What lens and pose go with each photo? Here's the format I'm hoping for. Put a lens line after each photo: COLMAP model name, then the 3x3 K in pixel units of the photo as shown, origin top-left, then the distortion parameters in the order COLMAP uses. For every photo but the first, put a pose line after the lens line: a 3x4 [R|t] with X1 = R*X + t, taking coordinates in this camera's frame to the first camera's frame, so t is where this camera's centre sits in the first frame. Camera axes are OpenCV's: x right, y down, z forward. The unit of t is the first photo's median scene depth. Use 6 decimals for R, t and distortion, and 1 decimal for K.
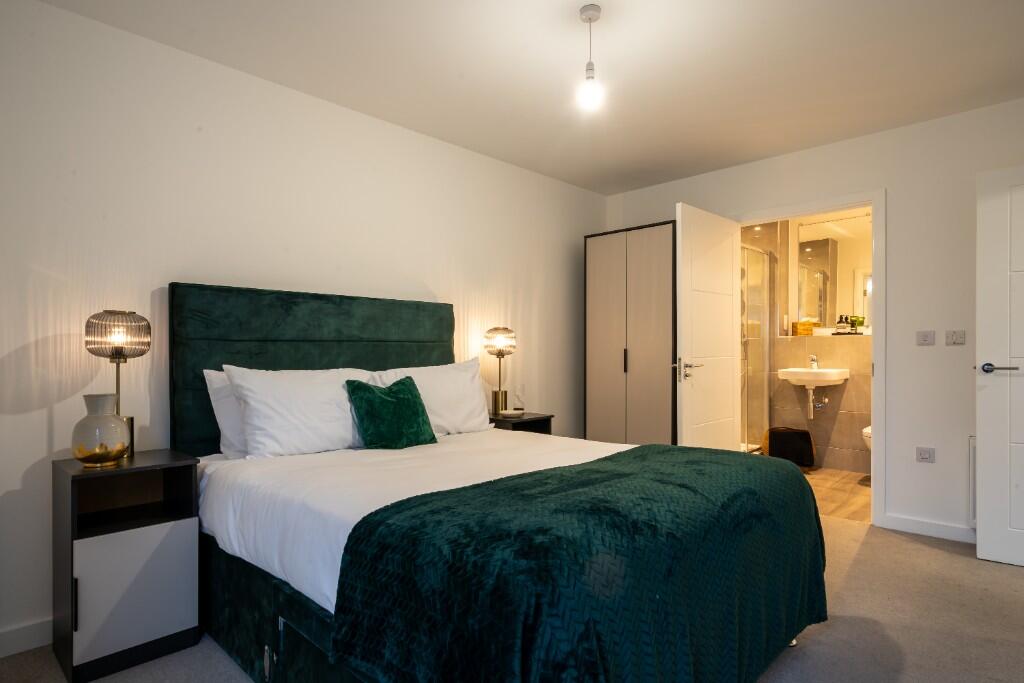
lens RADIAL K [[570.1, 0, 497.1], [0, 570.1, 362.3], [0, 0, 1]] dist [0.003078, 0.002101]
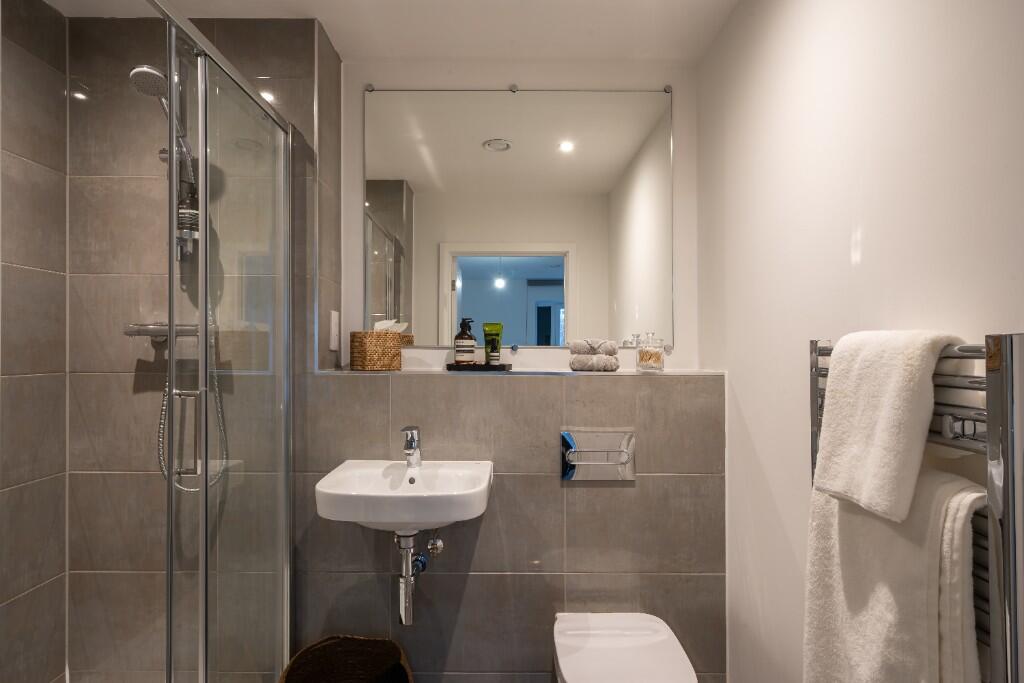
lens RADIAL K [[570.1, 0, 509.3], [0, 570.1, 363.4], [0, 0, 1]] dist [0.003078, 0.002101]
pose [[0.704872, 0.000667, 0.709335, 0.334920], [0.006212, 0.999955, -0.007114, -0.047341], [-0.709308, 0.009420, 0.704836, 0.682111]]
